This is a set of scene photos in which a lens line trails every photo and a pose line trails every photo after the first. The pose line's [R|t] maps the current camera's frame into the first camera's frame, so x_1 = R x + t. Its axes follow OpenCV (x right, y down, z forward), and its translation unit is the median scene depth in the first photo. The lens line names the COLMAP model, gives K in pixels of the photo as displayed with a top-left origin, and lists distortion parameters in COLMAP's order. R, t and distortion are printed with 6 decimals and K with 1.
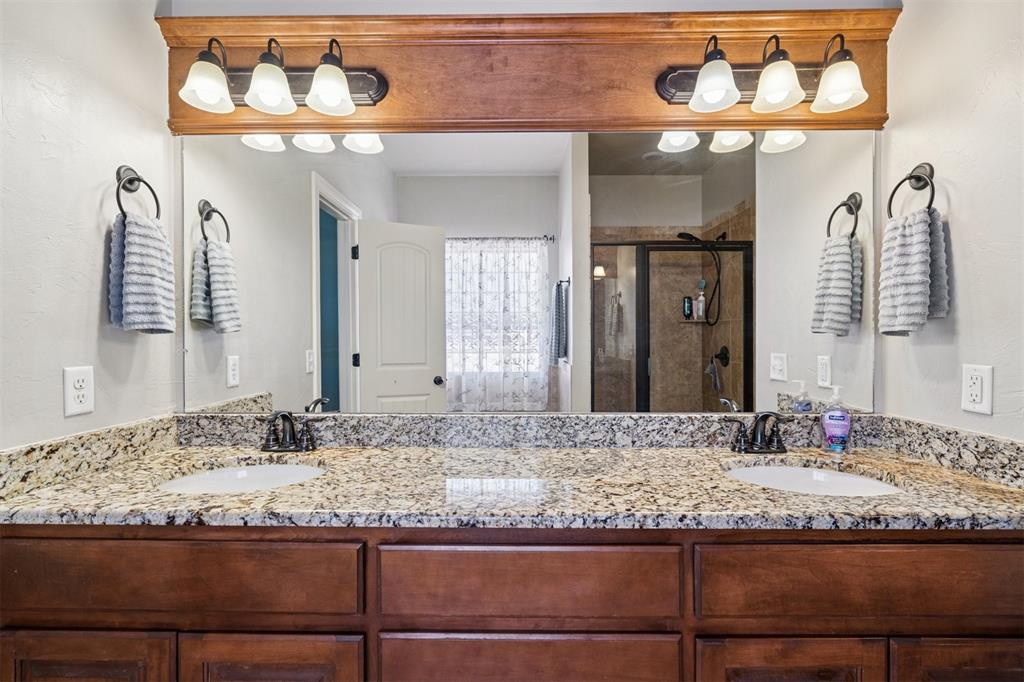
lens RADIAL K [[471.6, 0, 519.9], [0, 471.6, 334.6], [0, 0, 1]] dist [-0.004530, 0.003700]
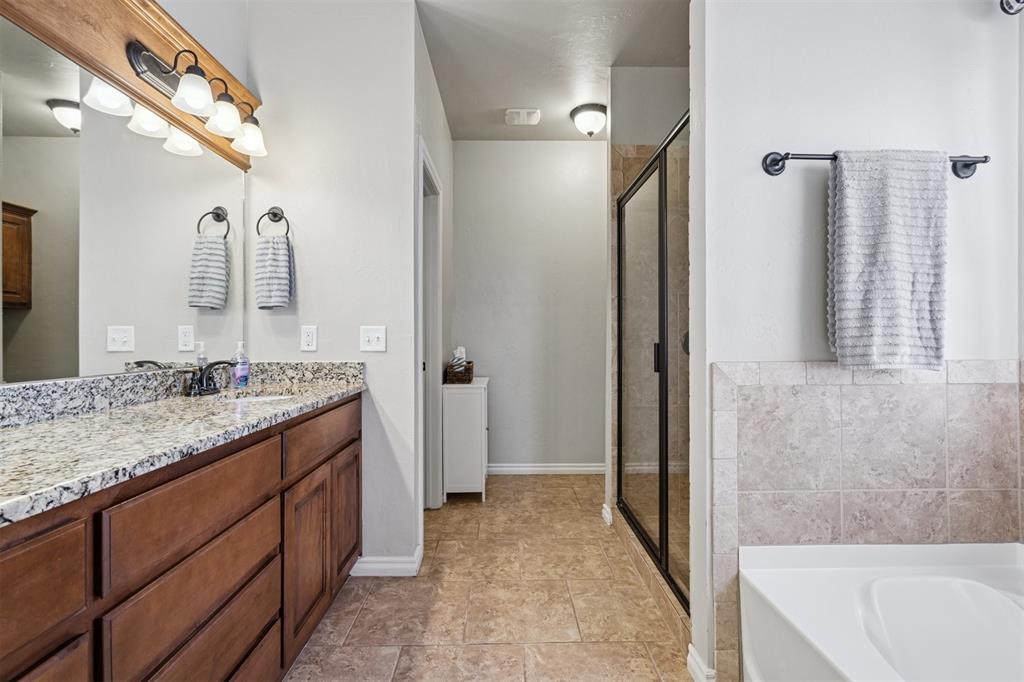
lens RADIAL K [[471.6, 0, 514.9], [0, 471.6, 340.0], [0, 0, 1]] dist [-0.004530, 0.003700]
pose [[-0.040417, -0.001701, 0.999181, -0.891664], [0.000572, 0.999998, 0.001725, 0.111415], [-0.999183, 0.000641, -0.040416, 0.239352]]
